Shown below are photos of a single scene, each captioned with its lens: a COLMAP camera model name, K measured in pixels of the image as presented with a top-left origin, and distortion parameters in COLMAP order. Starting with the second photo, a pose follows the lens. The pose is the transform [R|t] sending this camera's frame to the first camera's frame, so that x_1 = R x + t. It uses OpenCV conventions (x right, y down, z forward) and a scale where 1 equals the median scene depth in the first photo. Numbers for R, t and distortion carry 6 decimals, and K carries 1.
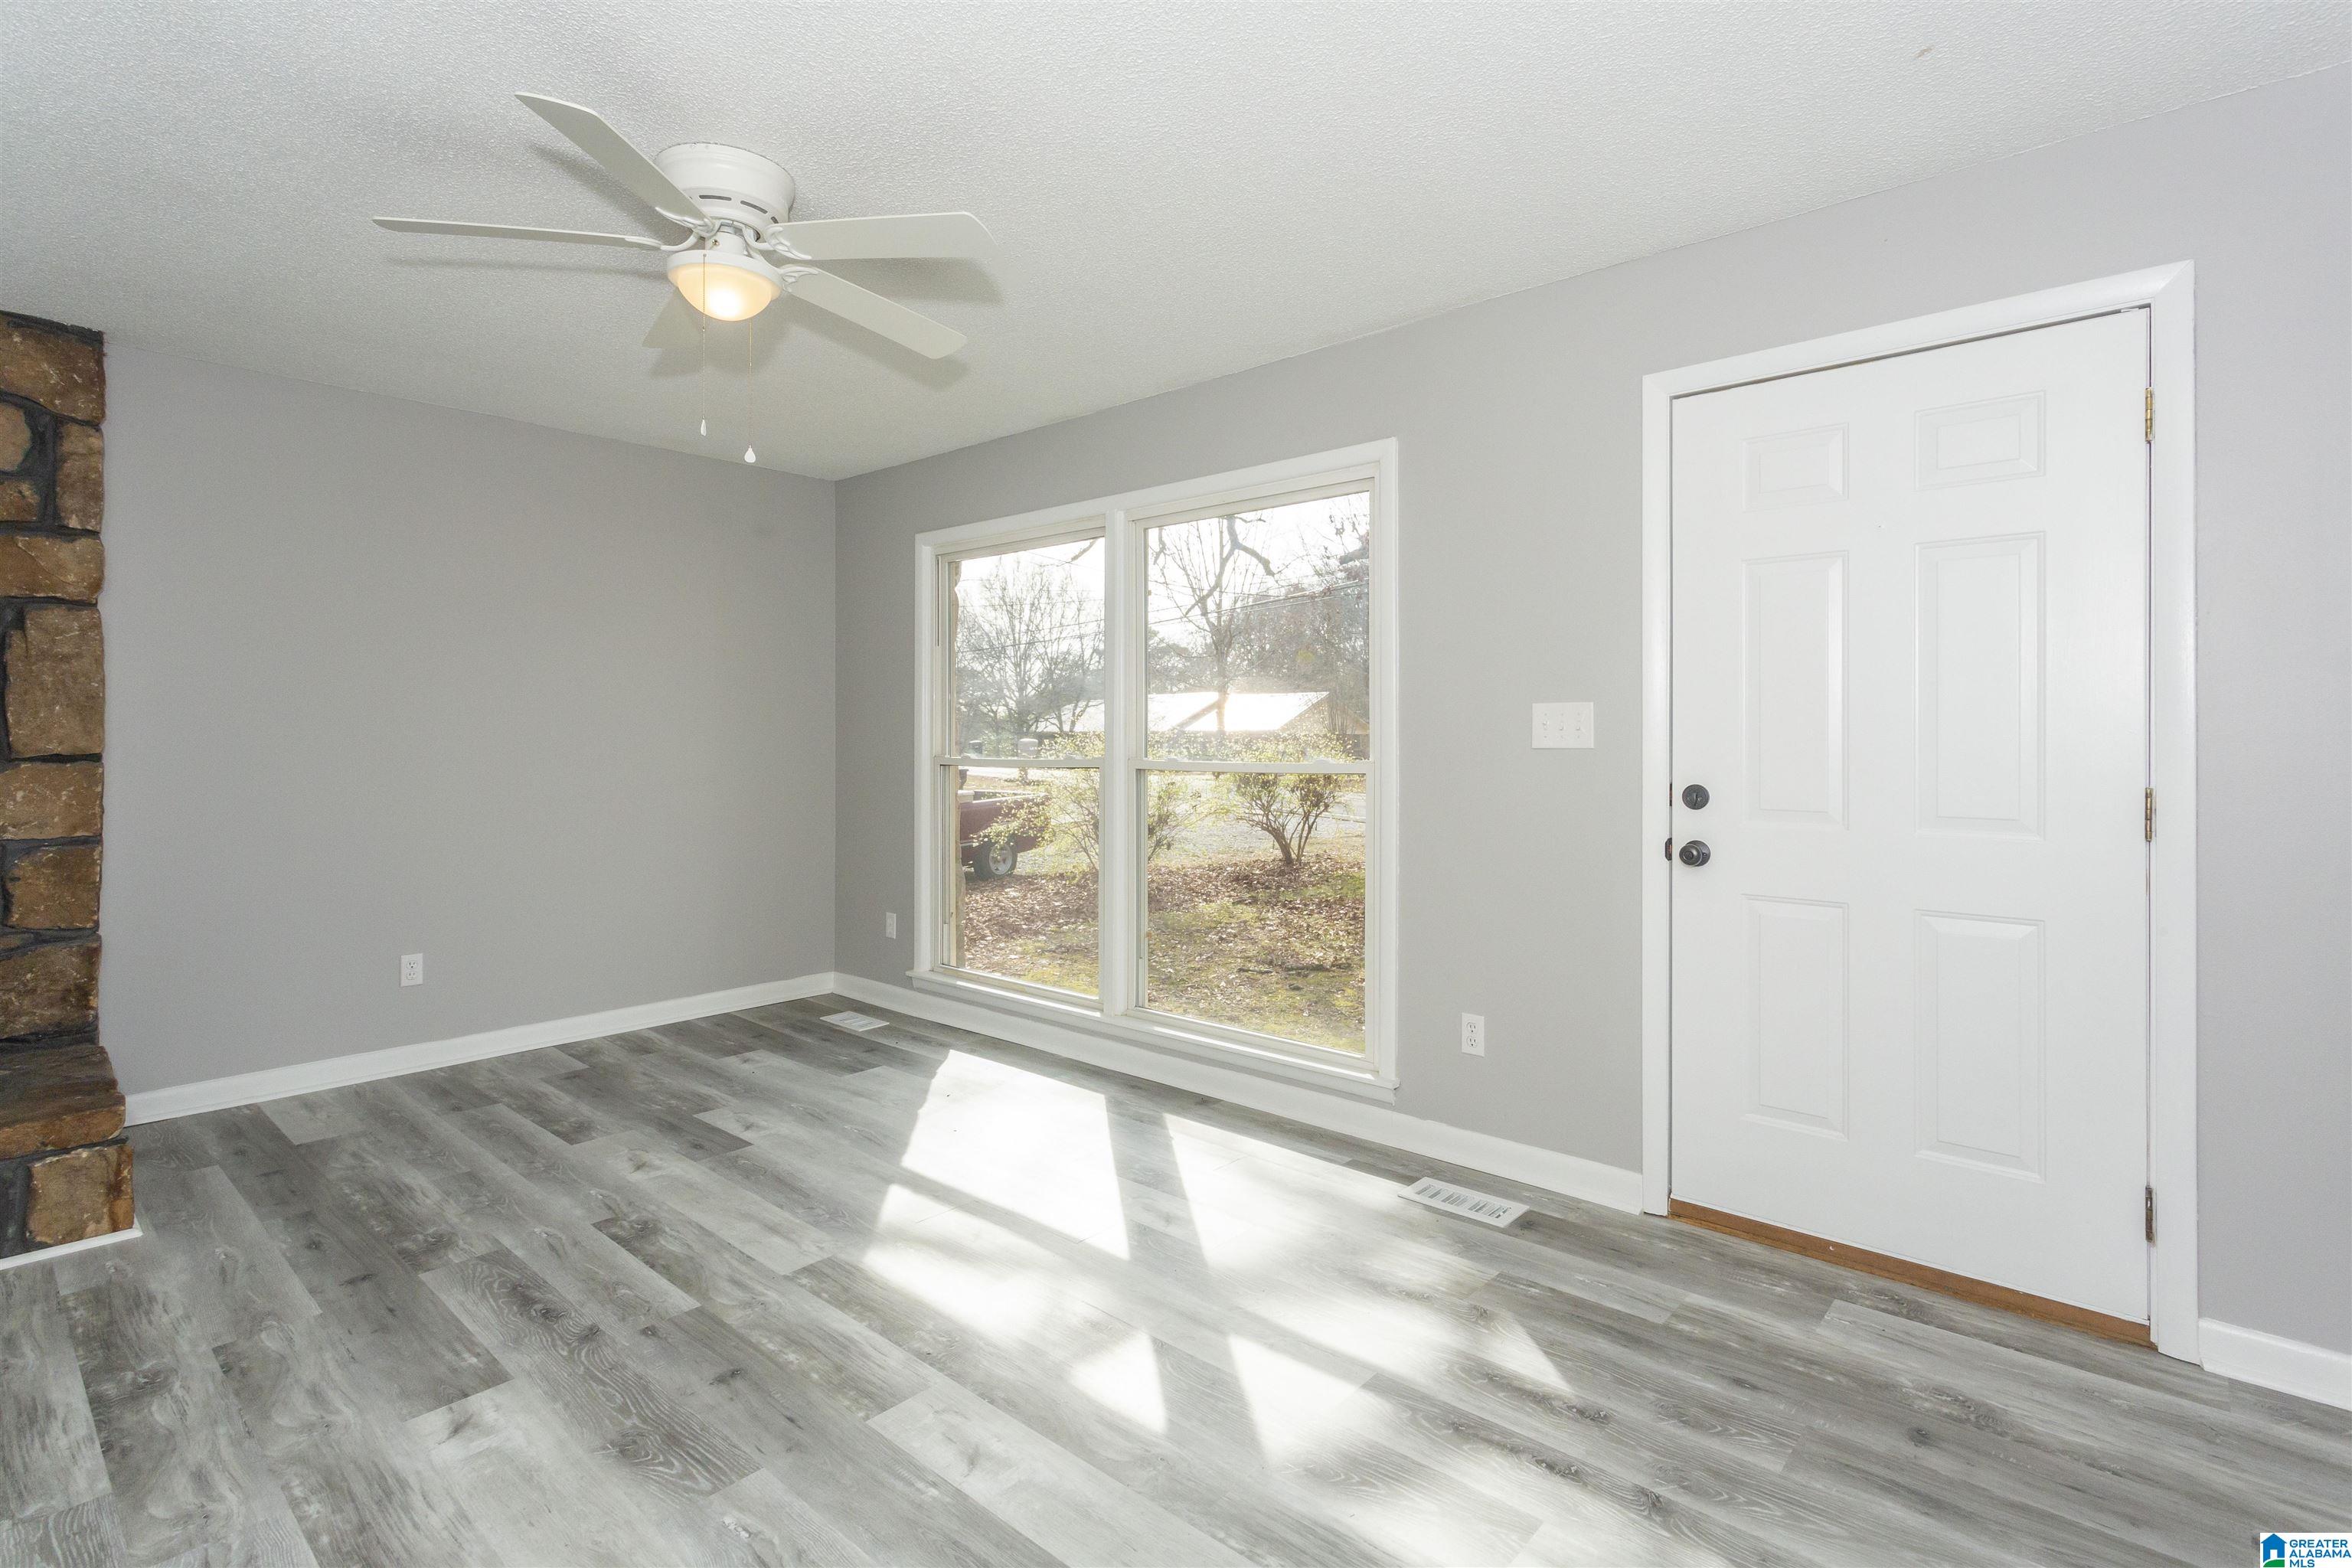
lens RADIAL K [[1132.3, 0, 1167.7], [0, 1132.3, 732.5], [0, 0, 1]] dist [0.000463, 0.000503]
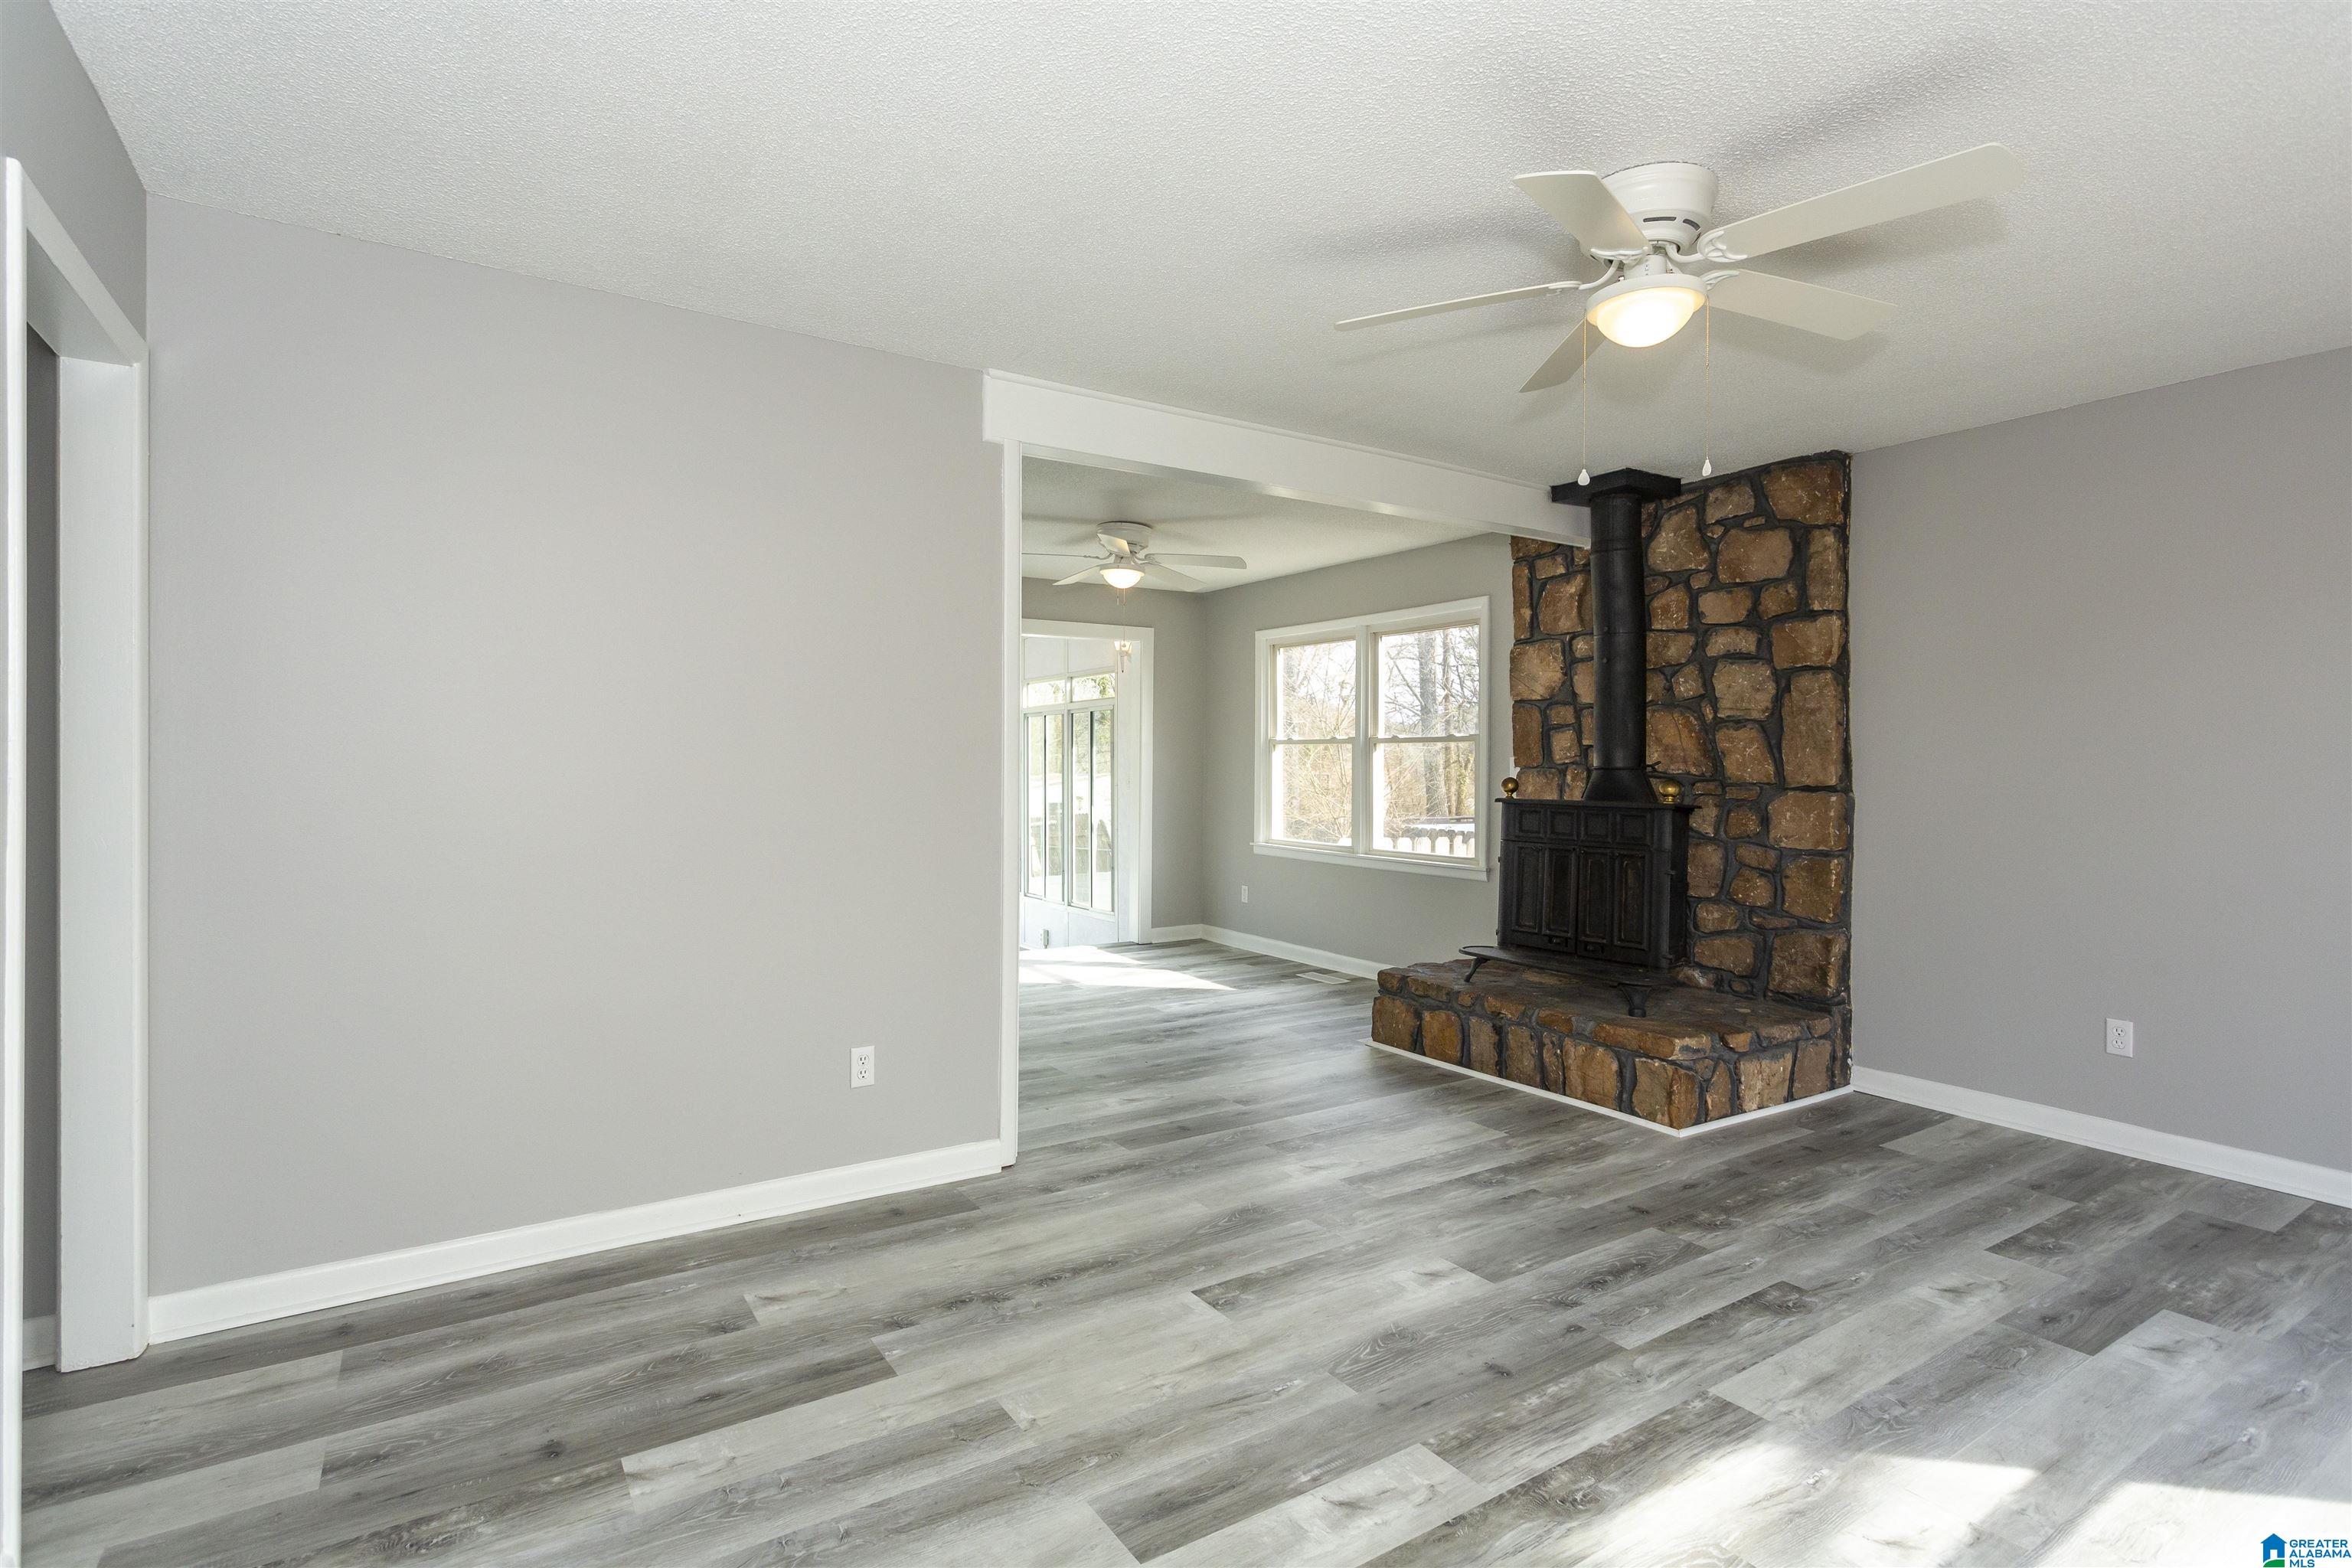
lens RADIAL K [[1126.8, 0, 1167.2], [0, 1126.8, 763.7], [0, 0, 1]] dist [0.004217, 0.001050]
pose [[-0.266026, 0.000881, -0.963965, 0.536883], [0.000207, 1.000000, 0.000857, -0.008062], [0.963966, 0.000028, -0.266026, 0.718792]]
